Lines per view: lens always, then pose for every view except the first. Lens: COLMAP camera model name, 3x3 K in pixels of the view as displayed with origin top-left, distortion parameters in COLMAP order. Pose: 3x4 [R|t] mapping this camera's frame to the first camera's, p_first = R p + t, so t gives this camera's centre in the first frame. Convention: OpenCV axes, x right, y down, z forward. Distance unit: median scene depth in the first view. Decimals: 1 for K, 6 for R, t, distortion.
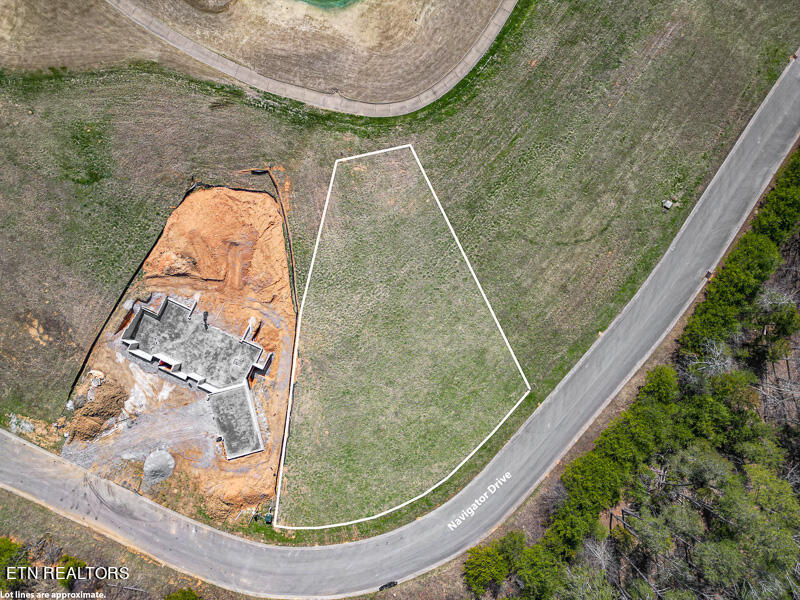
lens RADIAL K [[556.1, 0, 399.7], [0, 556.1, 299.3], [0, 0, 1]] dist [0.081015, -0.075297]
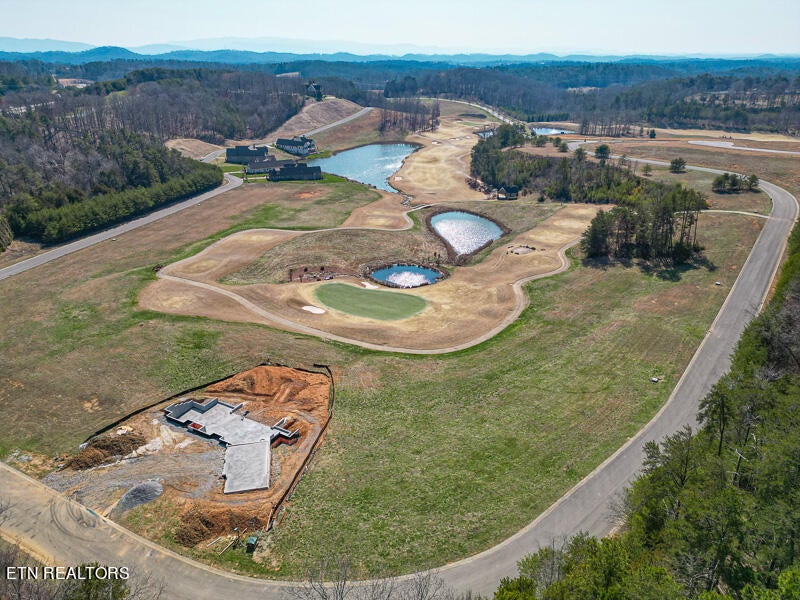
lens RADIAL K [[556.1, 0, 401.9], [0, 556.1, 303.2], [0, 0, 1]] dist [0.081015, -0.075297]
pose [[0.997942, 0.034161, -0.054274, 0.000052], [-0.063454, 0.403463, -0.912793, 0.920049], [-0.009284, 0.914358, 0.404801, 0.383067]]
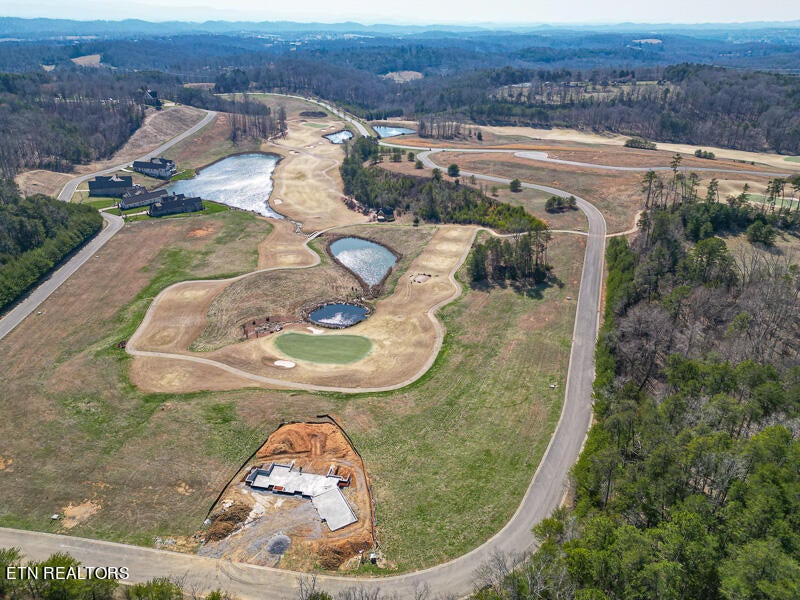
lens RADIAL K [[556.1, 0, 401.6], [0, 556.1, 301.1], [0, 0, 1]] dist [0.081015, -0.075297]
pose [[0.969781, -0.096347, 0.224148, -0.384567], [0.243617, 0.432308, -0.868194, 1.195907], [-0.013253, 0.896564, 0.442716, -0.040150]]
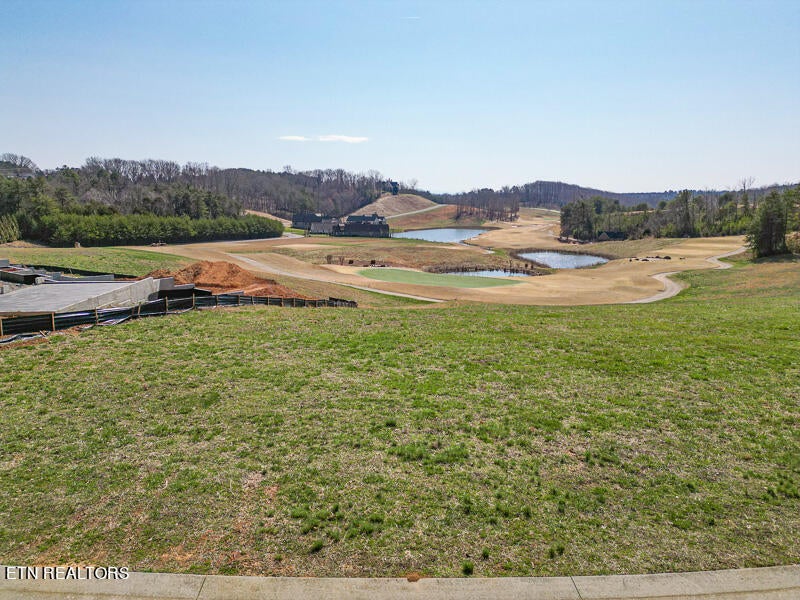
lens RADIAL K [[556.1, 0, 402.5], [0, 556.1, 307.0], [0, 0, 1]] dist [0.081015, -0.075297]
pose [[0.980998, 0.044713, -0.188795, -0.037973], [-0.193843, 0.184531, -0.963521, 0.481045], [-0.008243, 0.981809, 0.189692, 0.934618]]
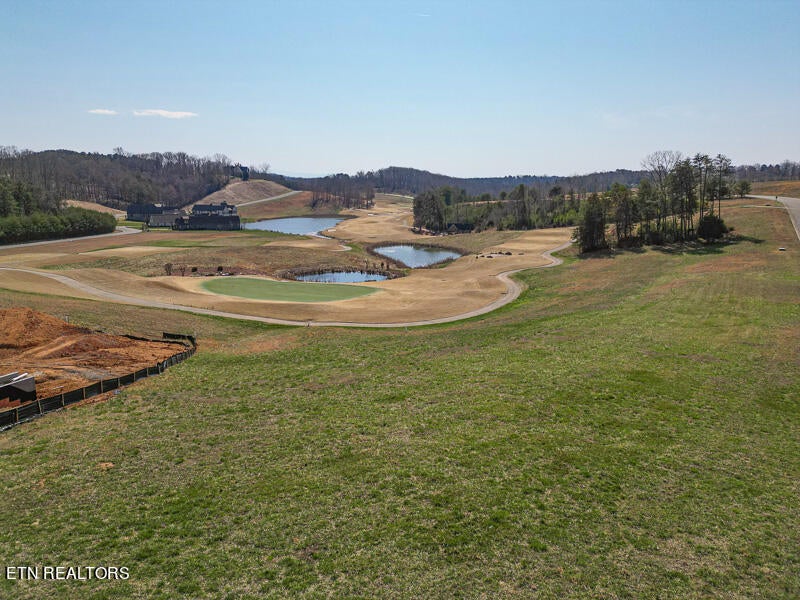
lens RADIAL K [[556.1, 0, 401.9], [0, 556.1, 306.0], [0, 0, 1]] dist [0.081015, -0.075297]
pose [[0.998504, -0.004437, 0.054496, -0.027608], [0.054165, 0.216168, -0.974852, 0.441205], [-0.007455, 0.976346, 0.216085, 0.884103]]
